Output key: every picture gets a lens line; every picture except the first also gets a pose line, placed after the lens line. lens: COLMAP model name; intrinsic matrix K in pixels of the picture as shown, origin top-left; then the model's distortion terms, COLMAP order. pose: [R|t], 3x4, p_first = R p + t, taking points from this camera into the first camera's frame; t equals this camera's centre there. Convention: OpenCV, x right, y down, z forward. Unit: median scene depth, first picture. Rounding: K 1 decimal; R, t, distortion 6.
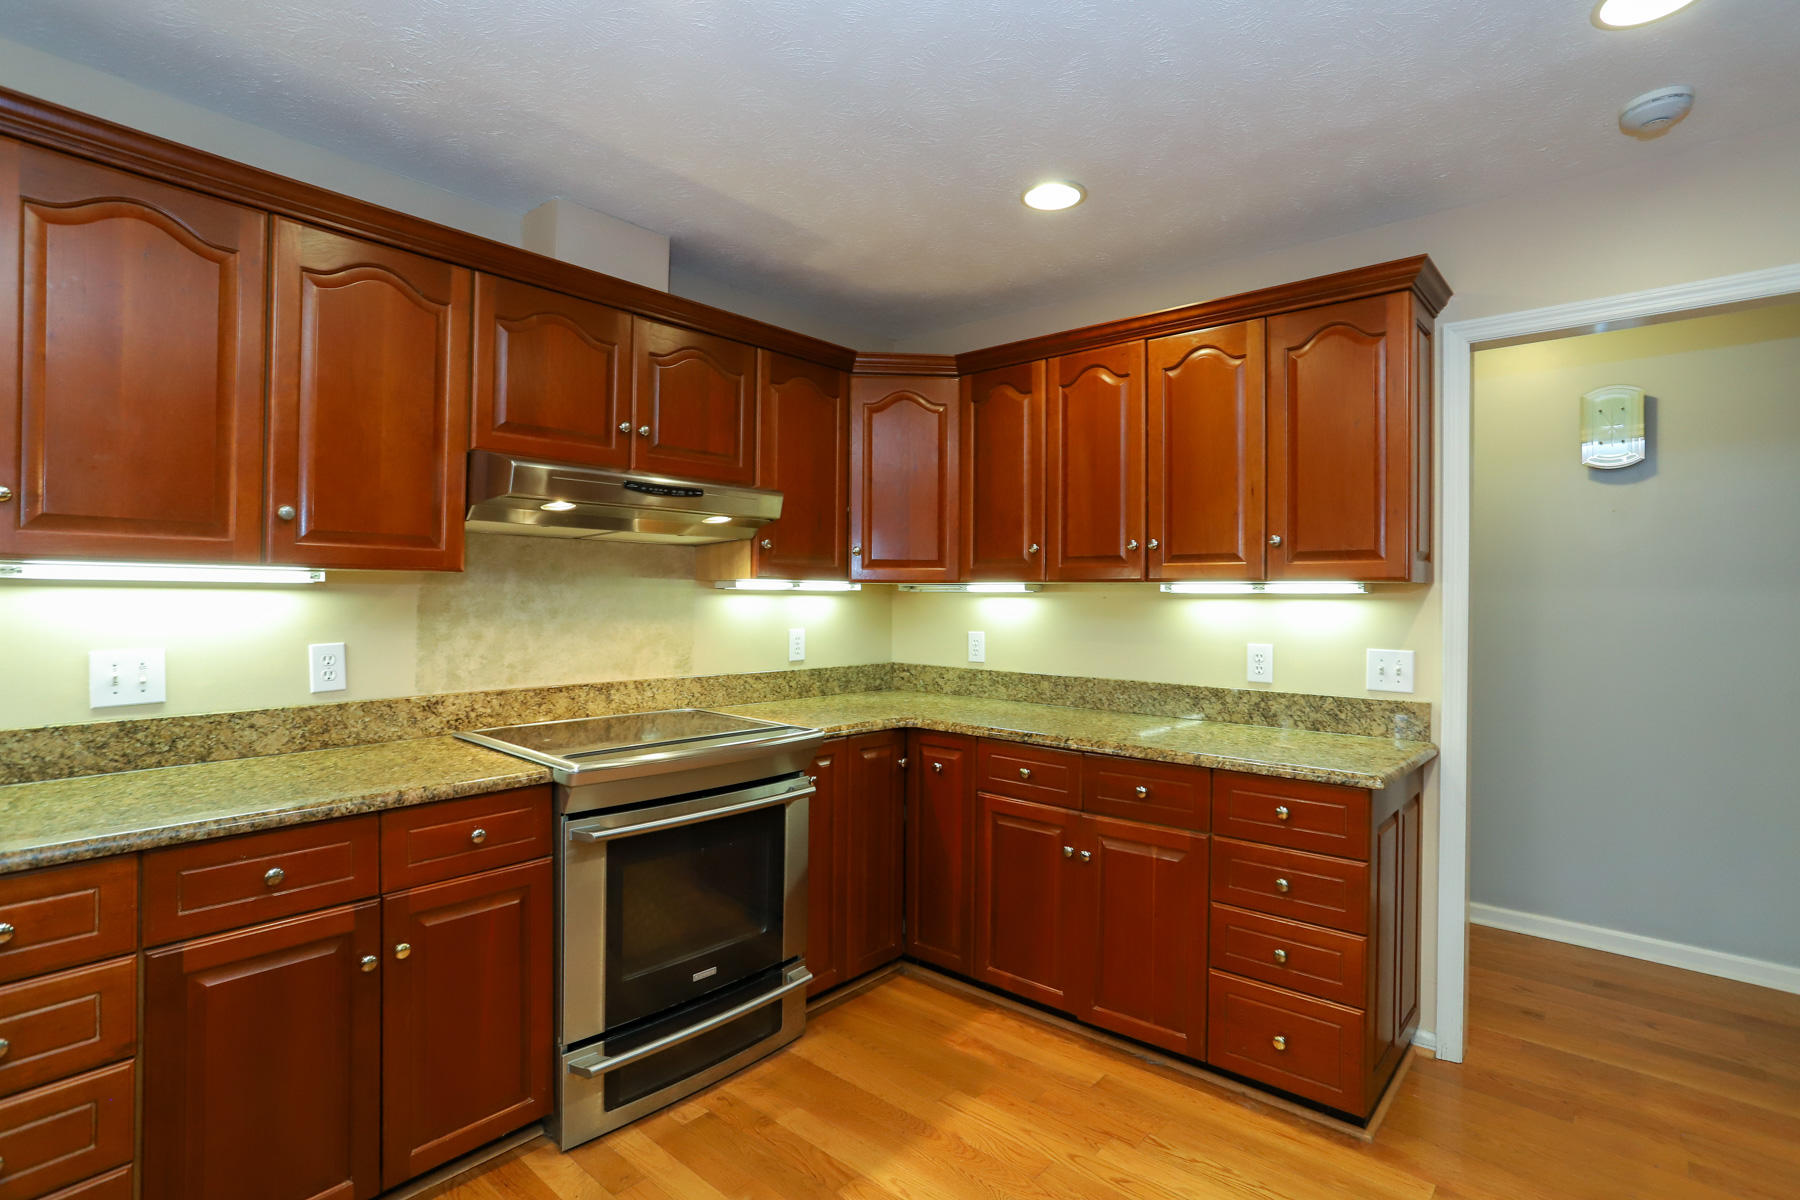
lens RADIAL K [[870.2, 0, 904.2], [0, 870.2, 596.1], [0, 0, 1]] dist [-0.064802, 0.036164]
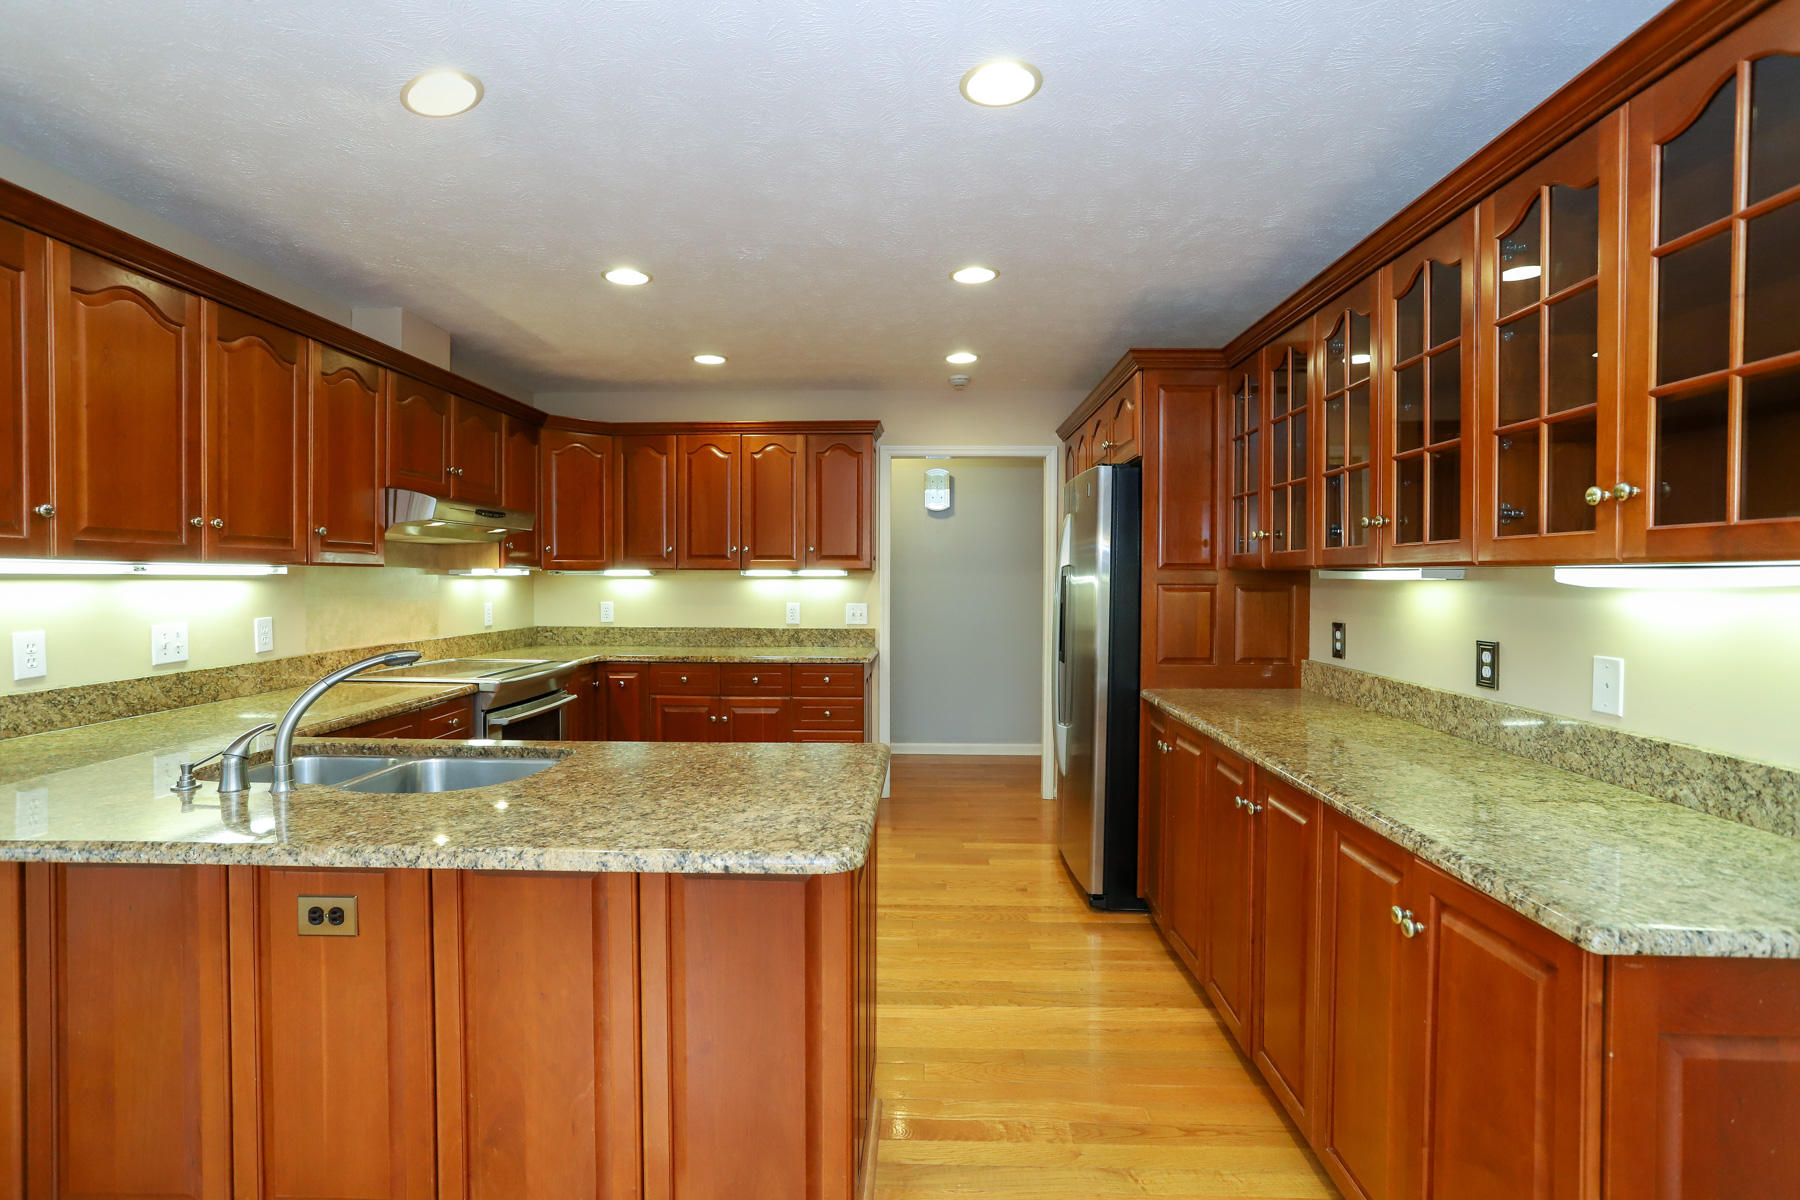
lens RADIAL K [[870.2, 0, 904.2], [0, 870.2, 596.1], [0, 0, 1]] dist [-0.064802, 0.036164]
pose [[0.771312, -0.021678, 0.636088, -0.631498], [0.004160, 0.999570, 0.029022, -0.013718], [-0.636444, -0.019739, 0.771070, -0.634511]]
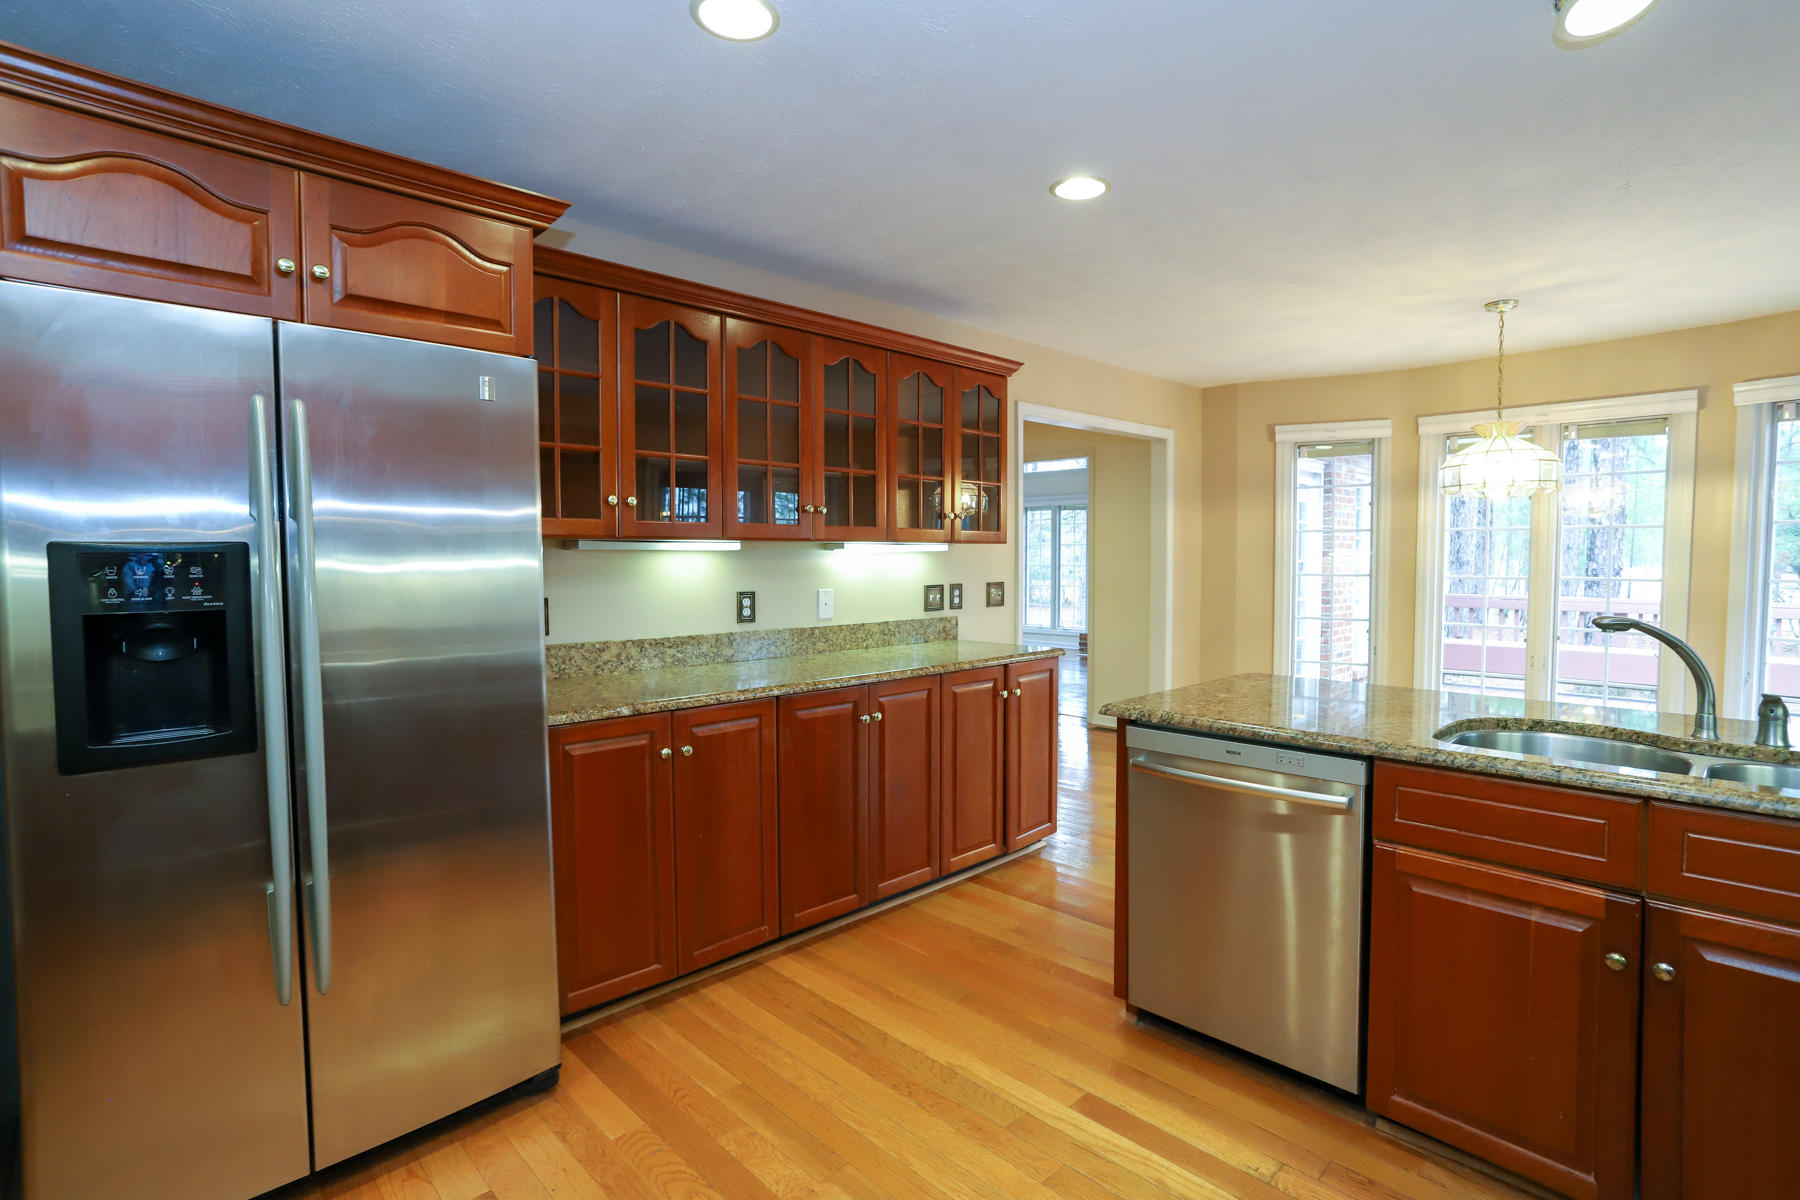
lens RADIAL K [[870.2, 0, 904.2], [0, 870.2, 596.1], [0, 0, 1]] dist [-0.064802, 0.036164]
pose [[-0.996682, -0.009293, 0.080867, 0.028135], [-0.005492, 0.998875, 0.047104, 0.003553], [-0.081214, 0.046503, -0.995611, 0.932050]]
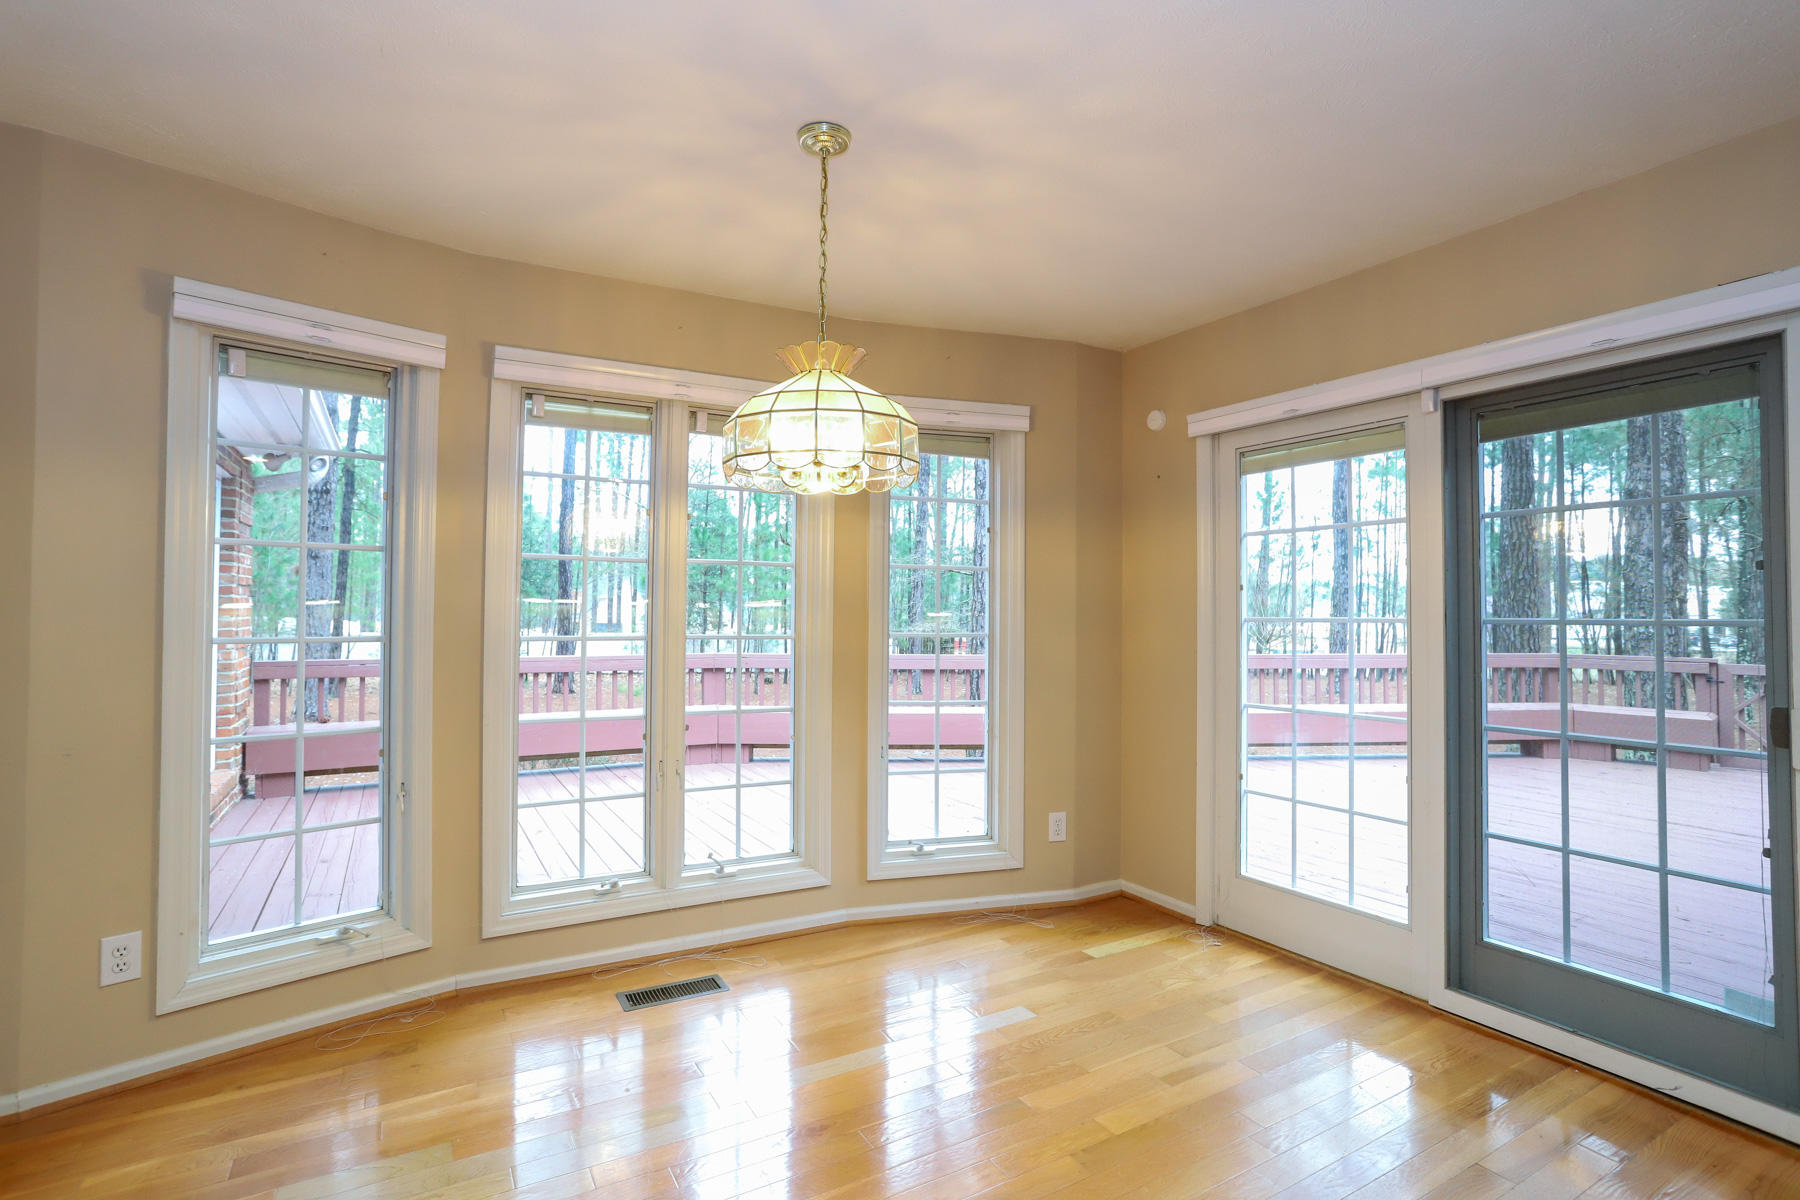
lens RADIAL K [[870.2, 0, 904.2], [0, 870.2, 596.1], [0, 0, 1]] dist [-0.064802, 0.036164]
pose [[-0.317965, -0.025233, -0.947767, -0.158271], [-0.008165, 0.999682, -0.023875, 0.013110], [0.948067, 0.000147, -0.318070, -0.325040]]
